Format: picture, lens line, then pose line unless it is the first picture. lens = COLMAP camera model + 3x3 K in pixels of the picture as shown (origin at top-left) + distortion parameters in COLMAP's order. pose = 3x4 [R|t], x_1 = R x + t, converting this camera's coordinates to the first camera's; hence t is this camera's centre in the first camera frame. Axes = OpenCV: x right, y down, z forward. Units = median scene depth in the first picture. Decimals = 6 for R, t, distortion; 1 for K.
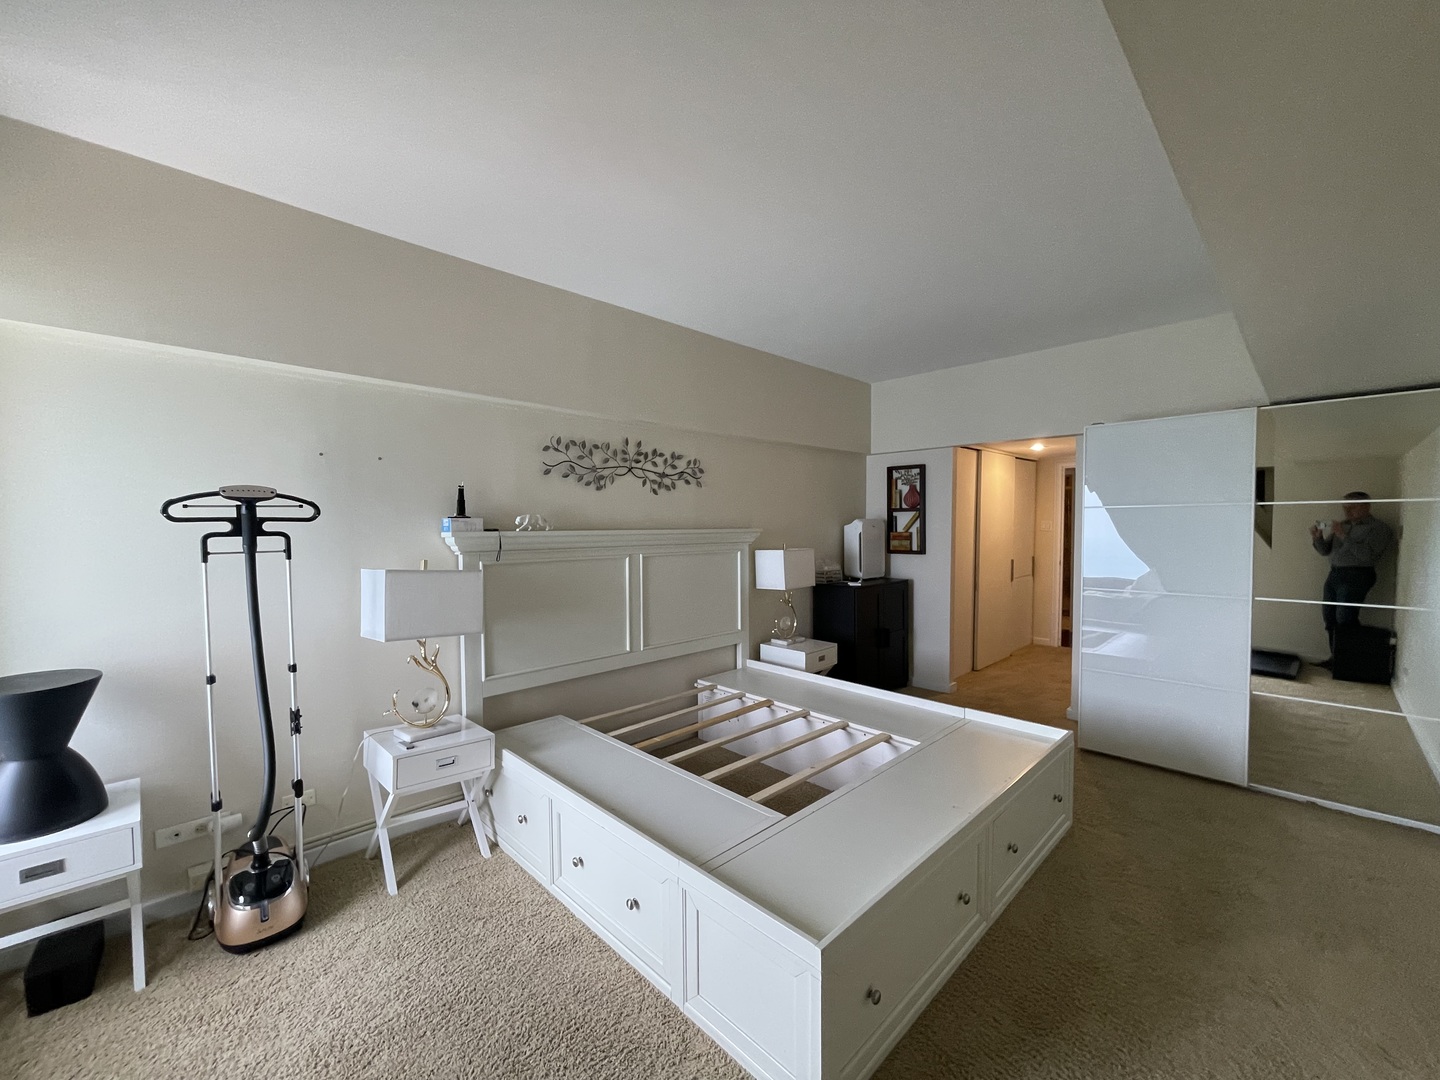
lens RADIAL K [[578.5, 0, 718.4], [0, 578.5, 546.5], [0, 0, 1]] dist [-0.000029, -0.000865]
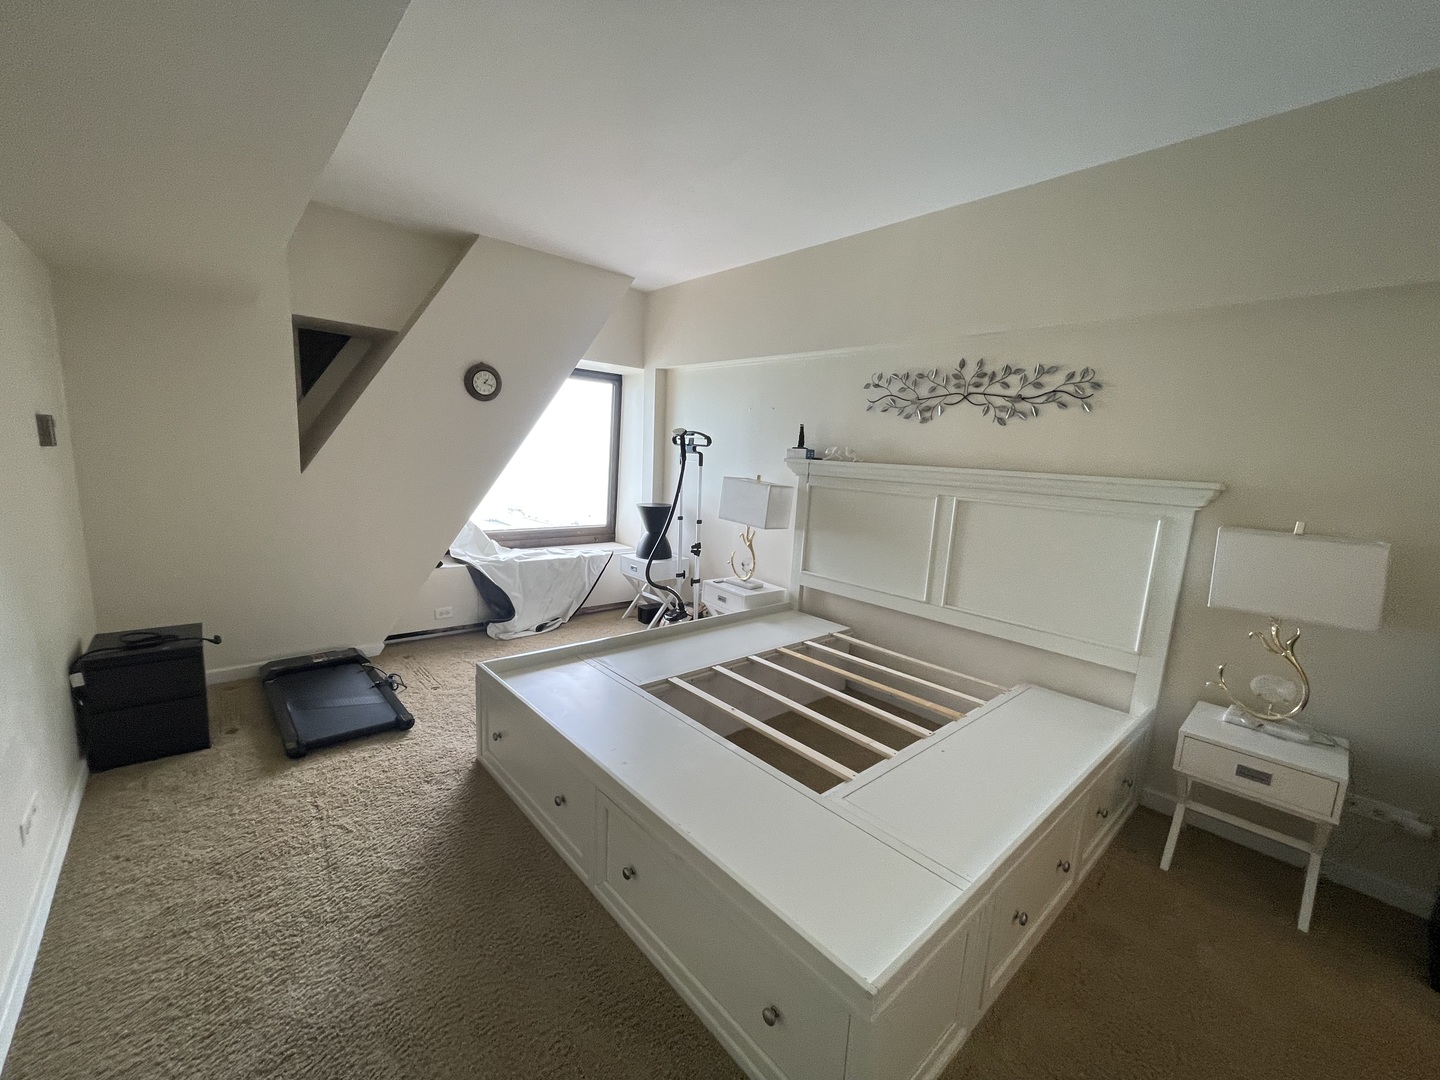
lens RADIAL K [[578.5, 0, 716.5], [0, 578.5, 544.6], [0, 0, 1]] dist [-0.000029, -0.000865]
pose [[-0.052980, 0.168538, -0.984270, 0.736388], [-0.082659, 0.981532, 0.172518, -0.035807], [0.995169, 0.090498, -0.038070, 0.688427]]
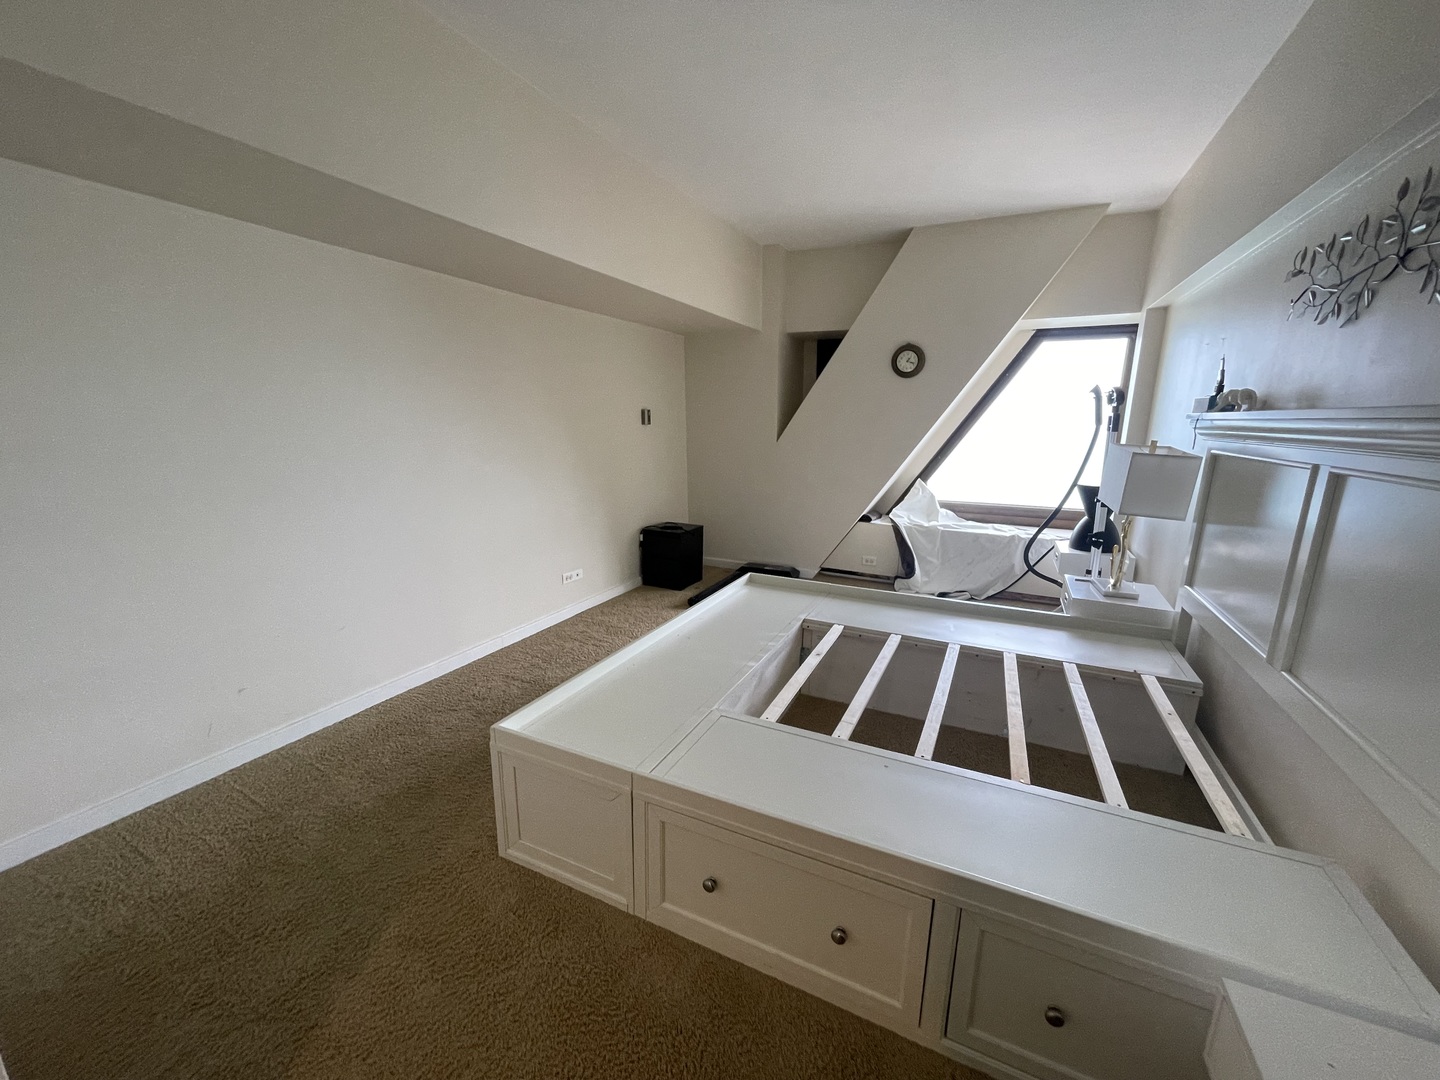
lens RADIAL K [[578.5, 0, 713.7], [0, 578.5, 543.8], [0, 0, 1]] dist [-0.000029, -0.000865]
pose [[-0.941836, 0.074158, -0.327790, 0.451740], [-0.009012, 0.969427, 0.245213, -0.033014], [0.335953, 0.233904, -0.912373, 1.242912]]
